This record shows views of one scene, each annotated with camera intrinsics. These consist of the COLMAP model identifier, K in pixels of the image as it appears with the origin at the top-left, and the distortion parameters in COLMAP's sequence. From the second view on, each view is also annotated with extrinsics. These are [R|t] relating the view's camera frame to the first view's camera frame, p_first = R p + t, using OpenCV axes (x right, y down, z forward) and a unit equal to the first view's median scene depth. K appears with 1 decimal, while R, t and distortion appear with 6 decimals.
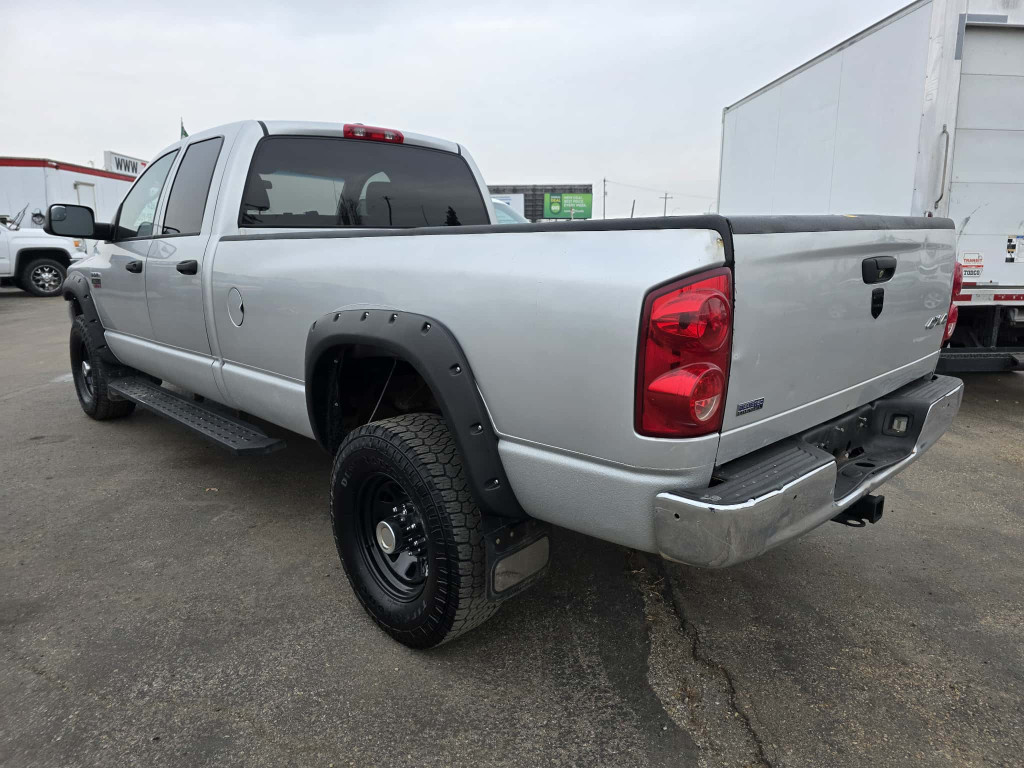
lens RADIAL K [[743.4, 0, 516.2], [0, 743.4, 379.0], [0, 0, 1]] dist [0.039666, -0.023336]
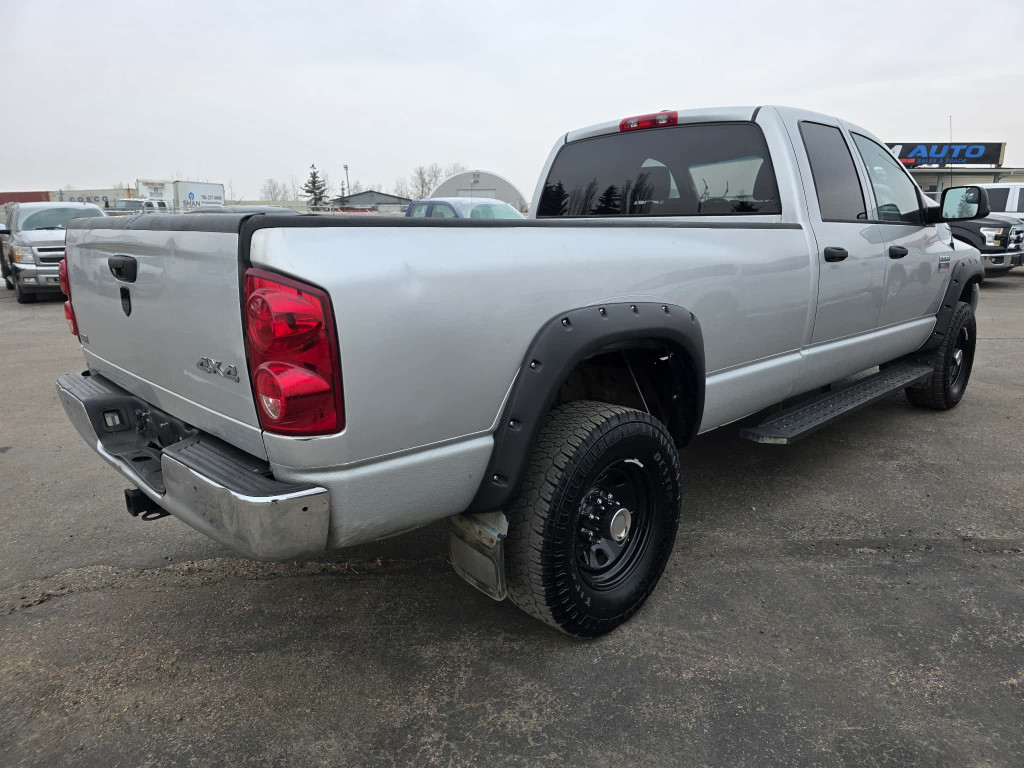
lens RADIAL K [[743.4, 0, 516.2], [0, 743.4, 379.0], [0, 0, 1]] dist [0.039666, -0.023336]
pose [[-0.067777, 0.211981, -0.974921, 0.904188], [-0.182058, 0.958133, 0.220988, -0.198519], [0.980949, 0.192470, -0.026347, 0.971110]]
